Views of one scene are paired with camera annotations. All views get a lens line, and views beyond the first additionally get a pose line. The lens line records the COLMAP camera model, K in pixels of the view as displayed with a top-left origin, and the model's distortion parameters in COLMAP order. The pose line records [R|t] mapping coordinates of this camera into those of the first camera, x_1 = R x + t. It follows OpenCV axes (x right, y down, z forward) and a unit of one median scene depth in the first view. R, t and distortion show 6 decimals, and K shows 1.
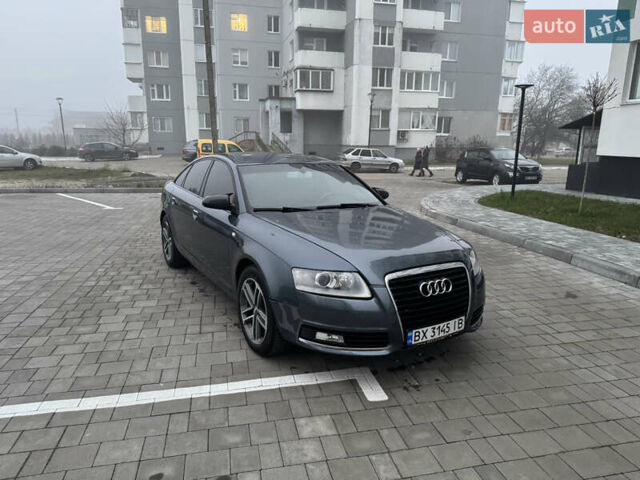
lens RADIAL K [[448.0, 0, 317.9], [0, 448.0, 241.1], [0, 0, 1]] dist [0.046034, -0.060979]
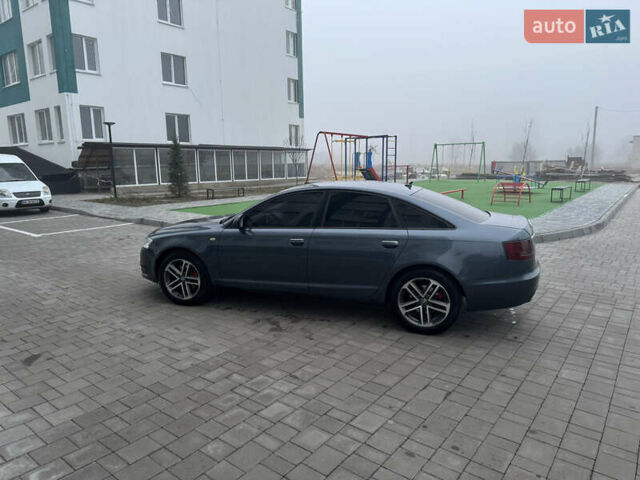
lens RADIAL K [[448.0, 0, 317.4], [0, 448.0, 241.5], [0, 0, 1]] dist [0.046034, -0.060979]
pose [[-0.768786, 0.114057, -0.629253, 0.585085], [-0.129406, 0.935866, 0.327734, -0.379479], [0.626276, 0.333386, -0.704721, 1.651324]]
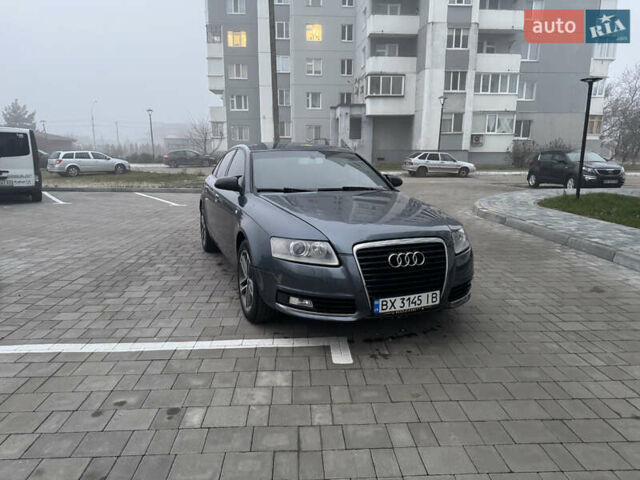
lens RADIAL K [[448.0, 0, 317.2], [0, 448.0, 240.7], [0, 0, 1]] dist [0.046034, -0.060979]
pose [[0.985627, 0.025790, -0.166958, 0.125753], [-0.028984, 0.999440, -0.016716, 0.045328], [0.166434, 0.021315, 0.985822, -0.022223]]
